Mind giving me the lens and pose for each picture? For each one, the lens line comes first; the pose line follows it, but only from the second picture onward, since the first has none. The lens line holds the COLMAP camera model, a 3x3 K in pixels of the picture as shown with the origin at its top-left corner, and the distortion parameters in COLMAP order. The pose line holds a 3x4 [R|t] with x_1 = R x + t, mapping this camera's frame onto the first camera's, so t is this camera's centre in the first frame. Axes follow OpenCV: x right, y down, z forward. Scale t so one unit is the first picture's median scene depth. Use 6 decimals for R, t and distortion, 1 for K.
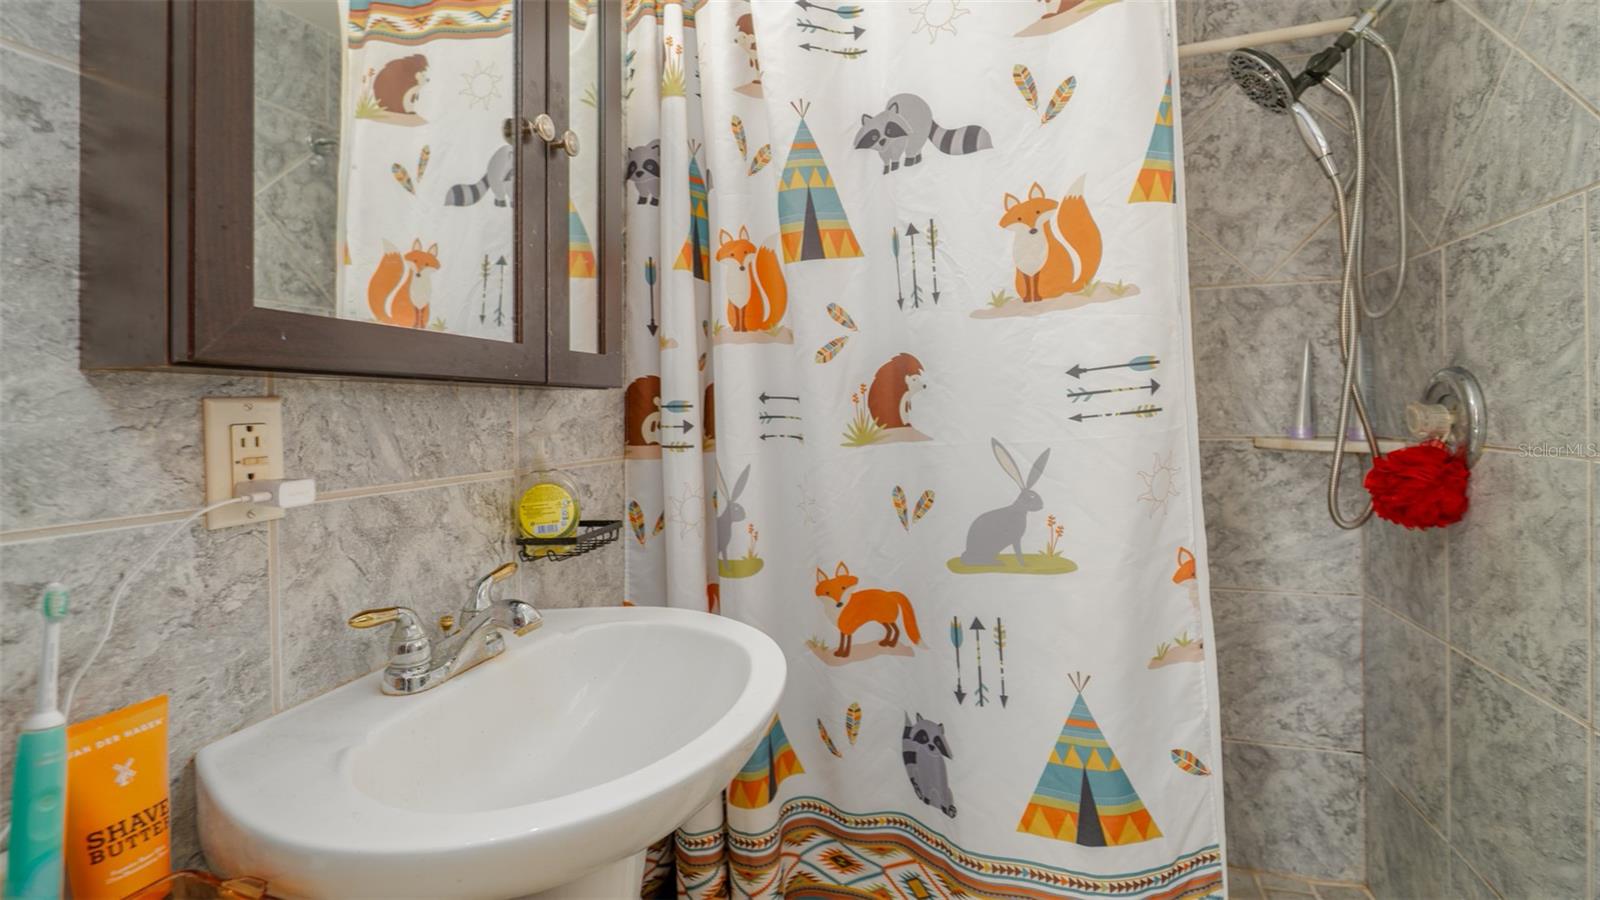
lens RADIAL K [[746.5, 0, 794.6], [0, 746.5, 406.2], [0, 0, 1]] dist [-0.007974, 0.000526]
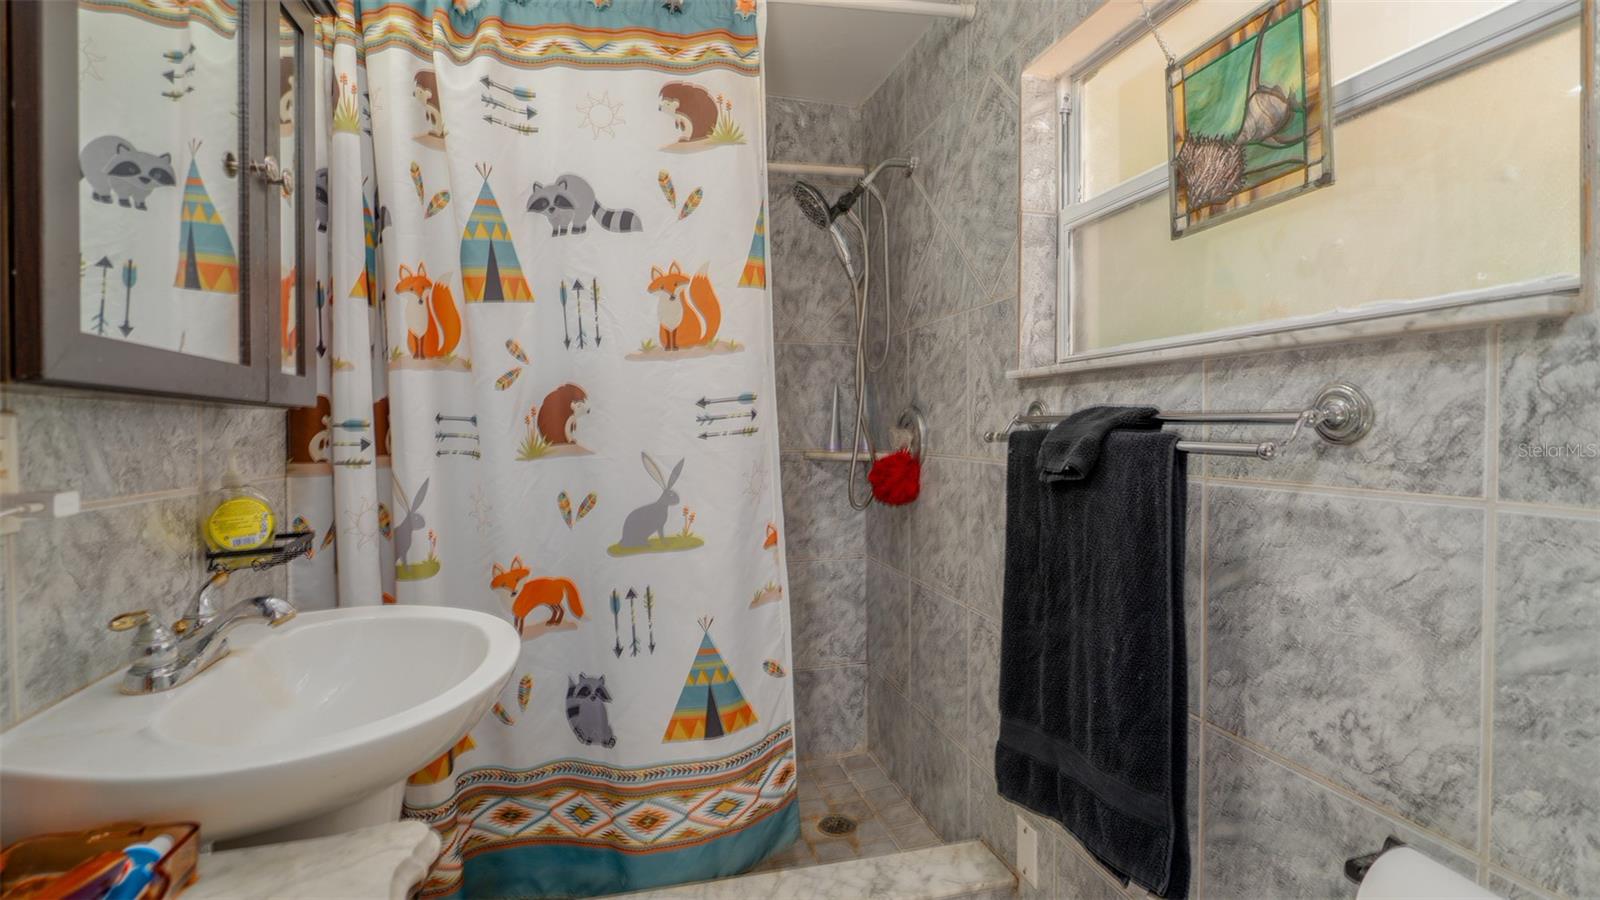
lens RADIAL K [[746.5, 0, 794.6], [0, 746.5, 406.2], [0, 0, 1]] dist [-0.007974, 0.000526]
pose [[0.847304, 0.022328, 0.530639, -0.196633], [-0.006331, 0.999470, -0.031947, 0.002902], [-0.531071, 0.023710, 0.846996, -0.246424]]
